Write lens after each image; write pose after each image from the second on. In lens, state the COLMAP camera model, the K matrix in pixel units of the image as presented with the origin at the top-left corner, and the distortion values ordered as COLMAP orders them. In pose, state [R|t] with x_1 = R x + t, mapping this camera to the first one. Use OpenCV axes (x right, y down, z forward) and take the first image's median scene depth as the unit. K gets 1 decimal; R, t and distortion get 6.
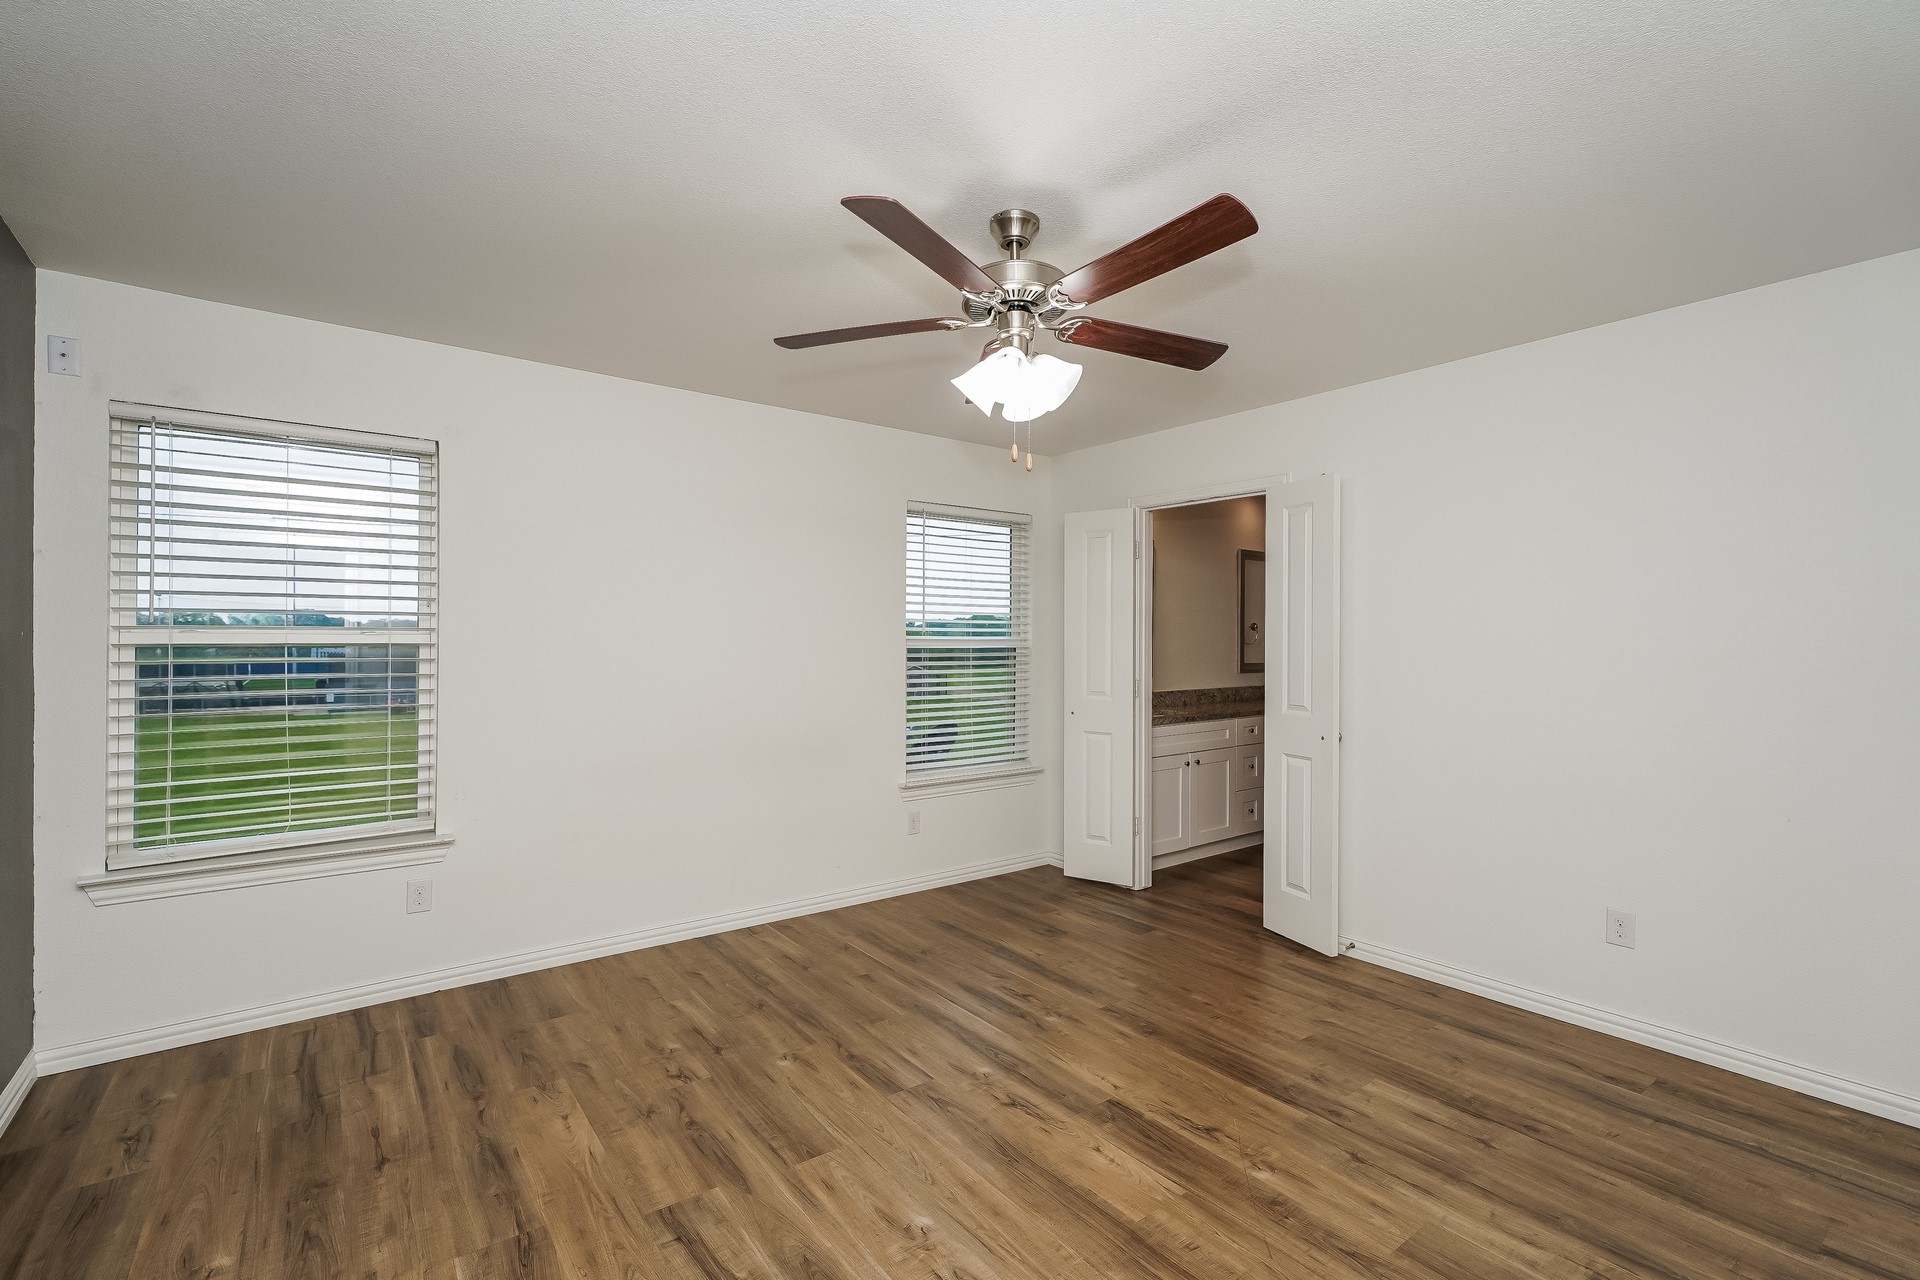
lens RADIAL K [[861.5, 0, 958.5], [0, 861.5, 644.9], [0, 0, 1]] dist [-0.001158, 0.001296]
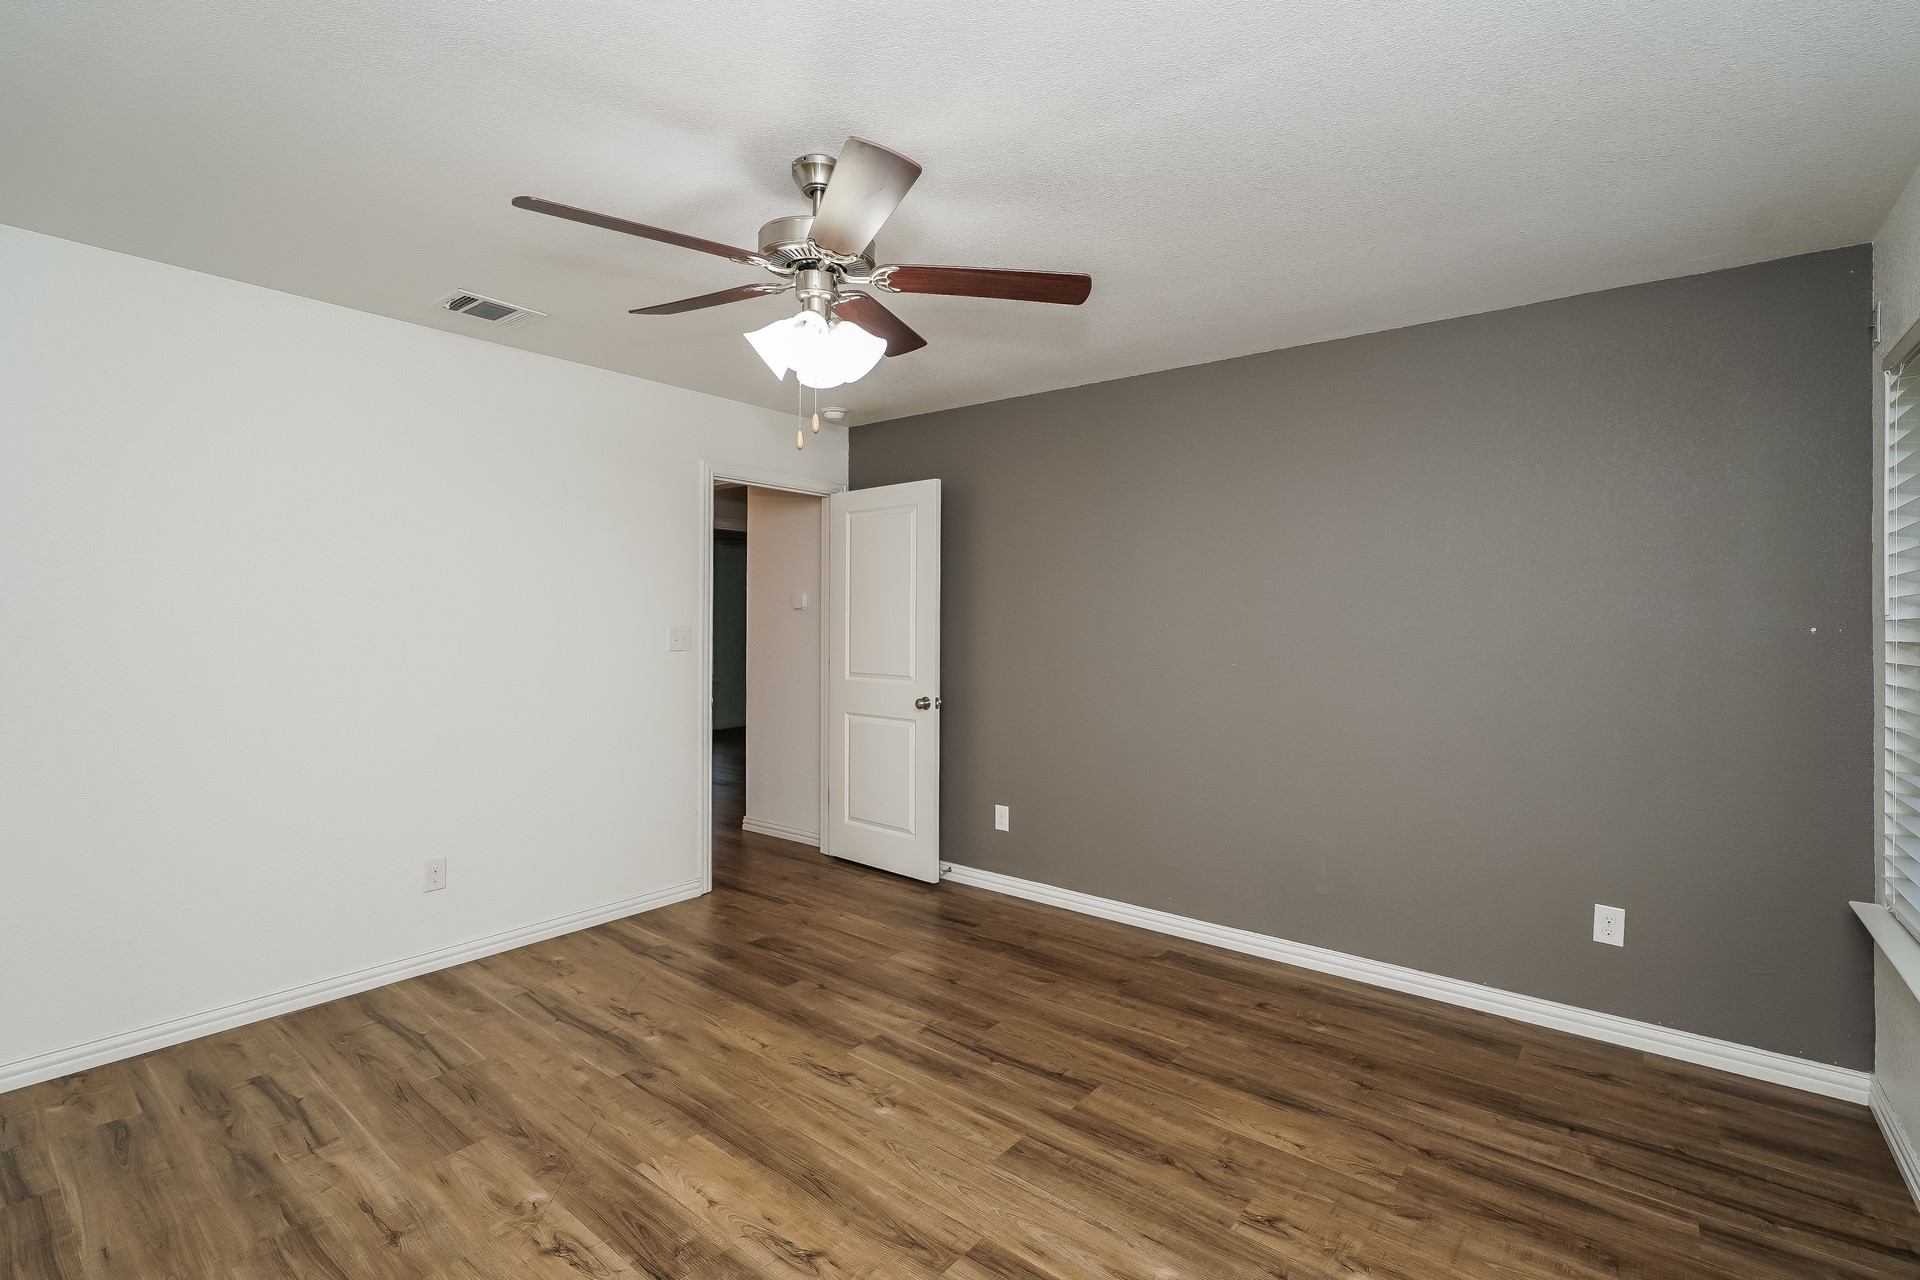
lens RADIAL K [[861.5, 0, 959.9], [0, 861.5, 629.0], [0, 0, 1]] dist [-0.001158, 0.001296]
pose [[-0.968355, -0.009662, -0.249388, 0.147430], [-0.012416, 0.999878, 0.009475, -0.012174], [0.249266, 0.012272, -0.968357, 1.998374]]
